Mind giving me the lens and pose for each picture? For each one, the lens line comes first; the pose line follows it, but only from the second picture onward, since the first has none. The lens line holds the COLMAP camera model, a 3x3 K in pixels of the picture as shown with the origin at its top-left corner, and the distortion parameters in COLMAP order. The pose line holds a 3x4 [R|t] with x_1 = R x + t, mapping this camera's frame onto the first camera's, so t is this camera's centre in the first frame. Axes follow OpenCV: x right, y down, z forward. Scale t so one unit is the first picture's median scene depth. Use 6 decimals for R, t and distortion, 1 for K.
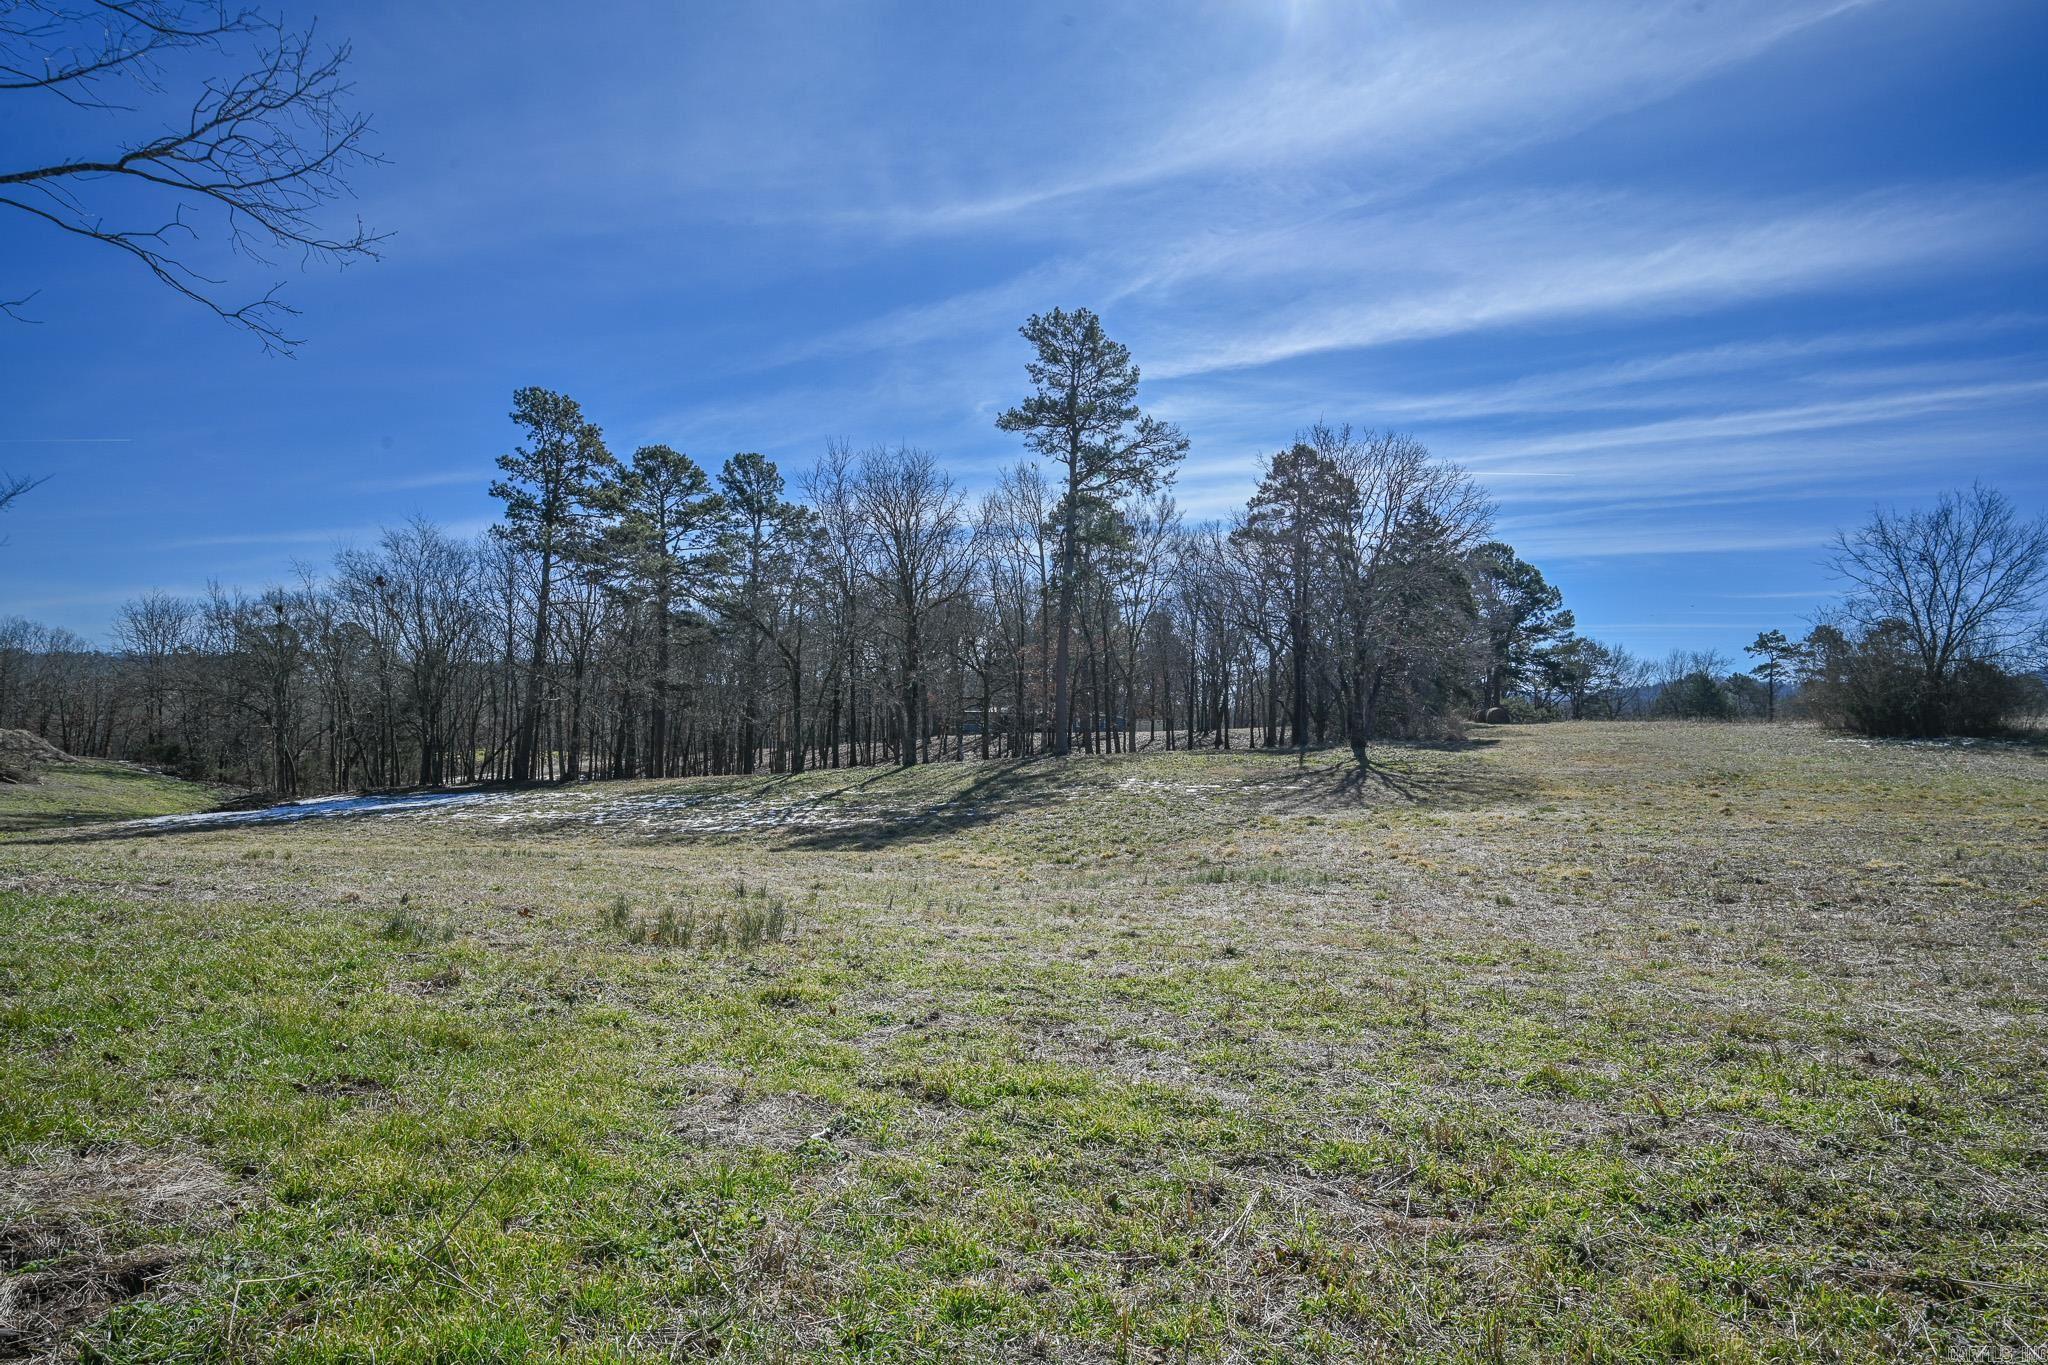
lens RADIAL K [[1225.4, 0, 1024.0], [0, 1225.4, 682.5], [0, 0, 1]] dist [-0.001520, -0.000384]
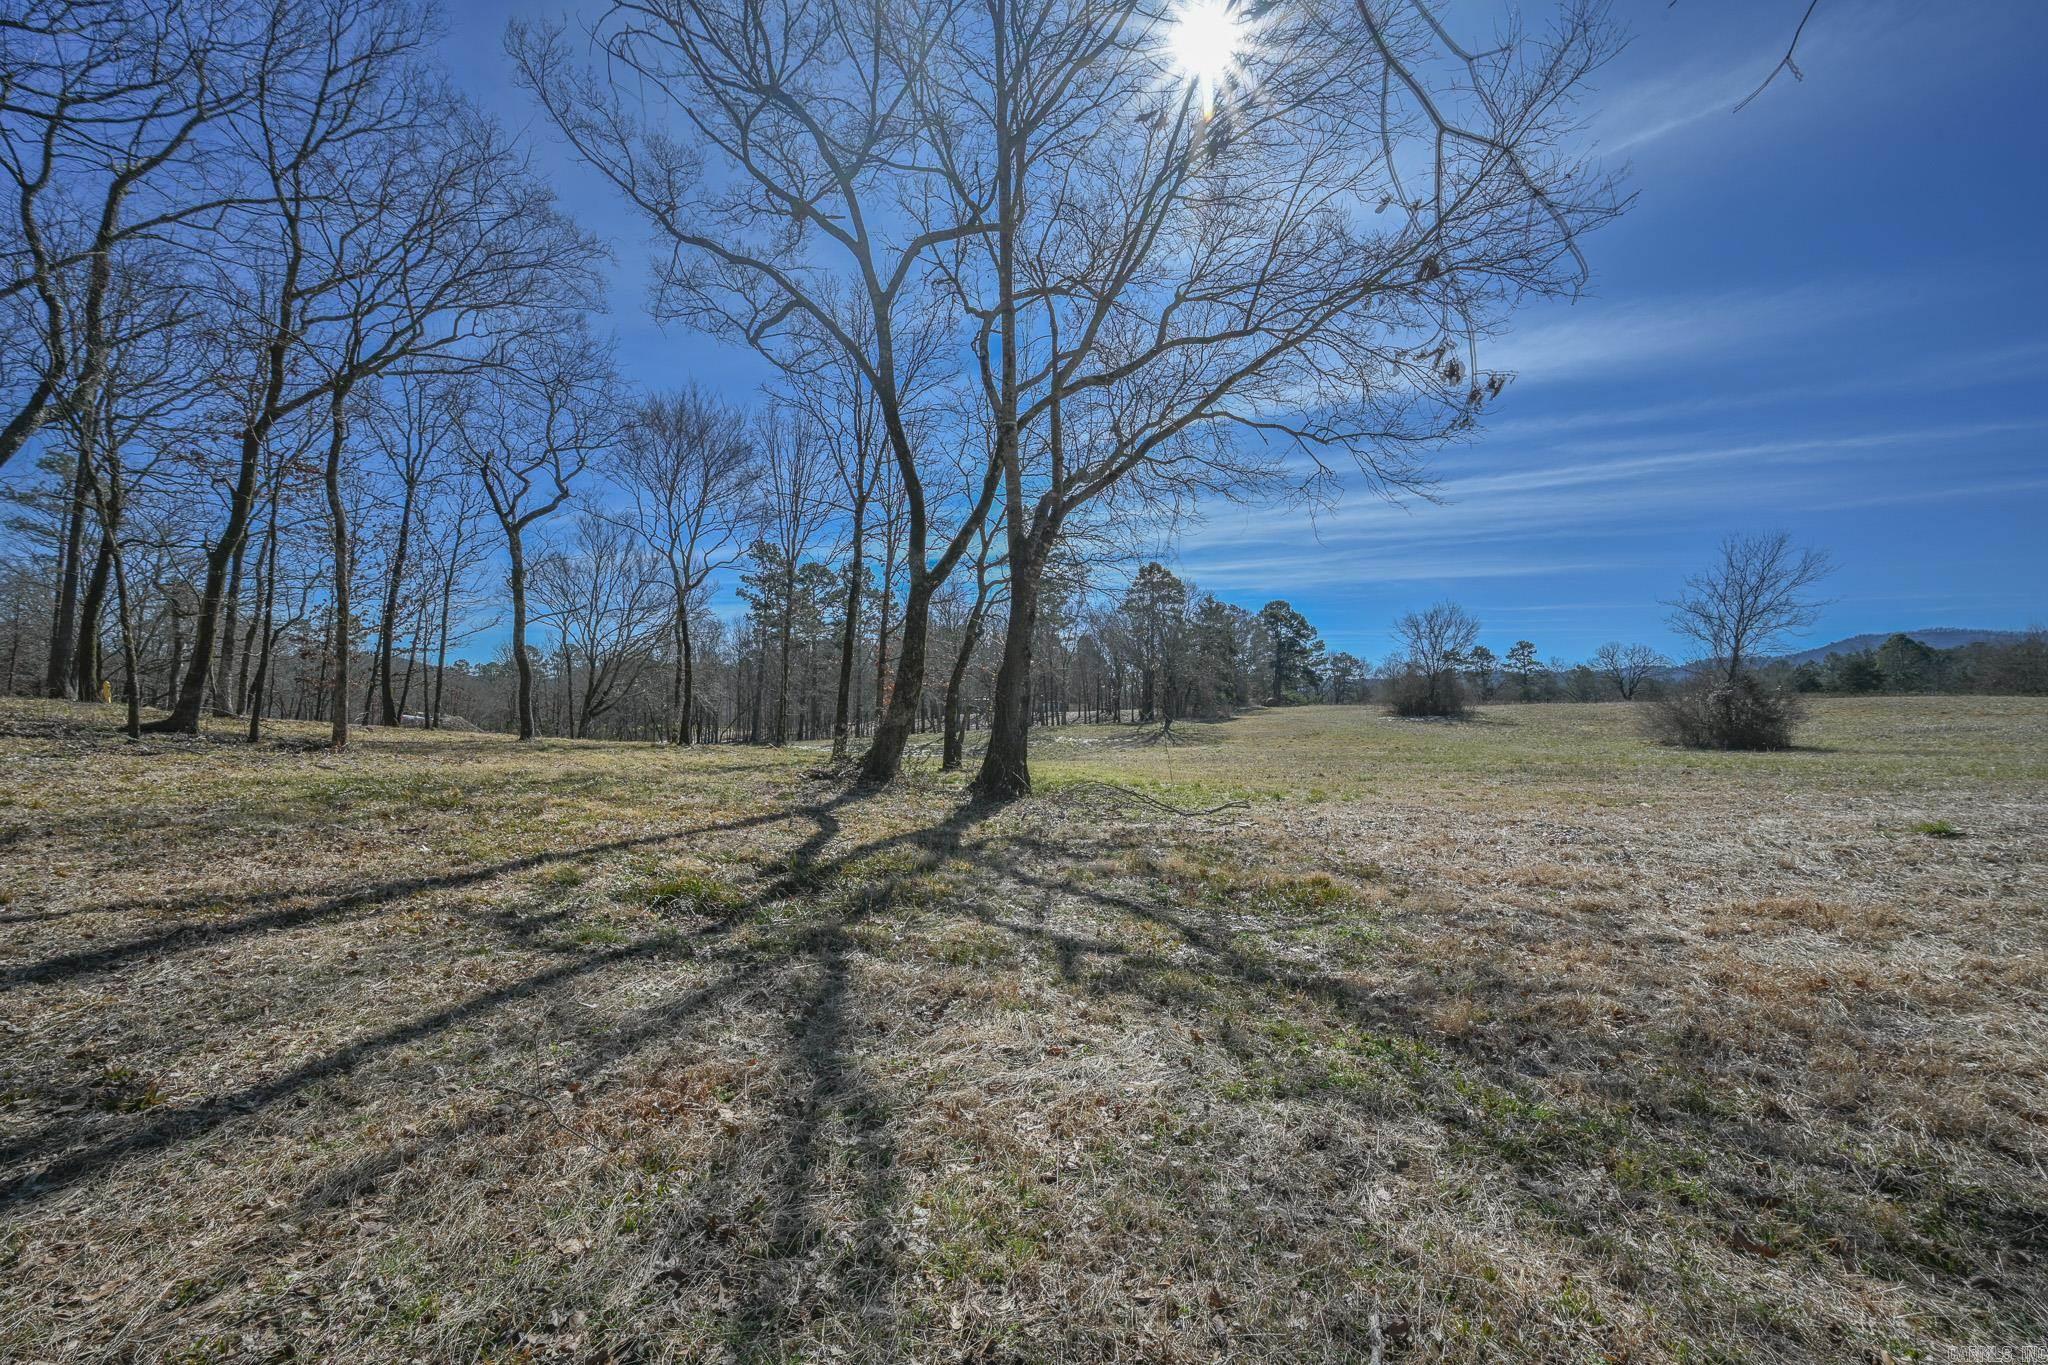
lens RADIAL K [[977.1, 0, 1024.0], [0, 977.1, 682.5], [0, 0, 1]] dist [-0.001007, -0.000204]
pose [[0.999460, -0.004247, 0.032579, -0.024010], [0.003701, 0.999852, 0.016801, -0.032517], [-0.032645, -0.016671, 0.999328, -0.497636]]
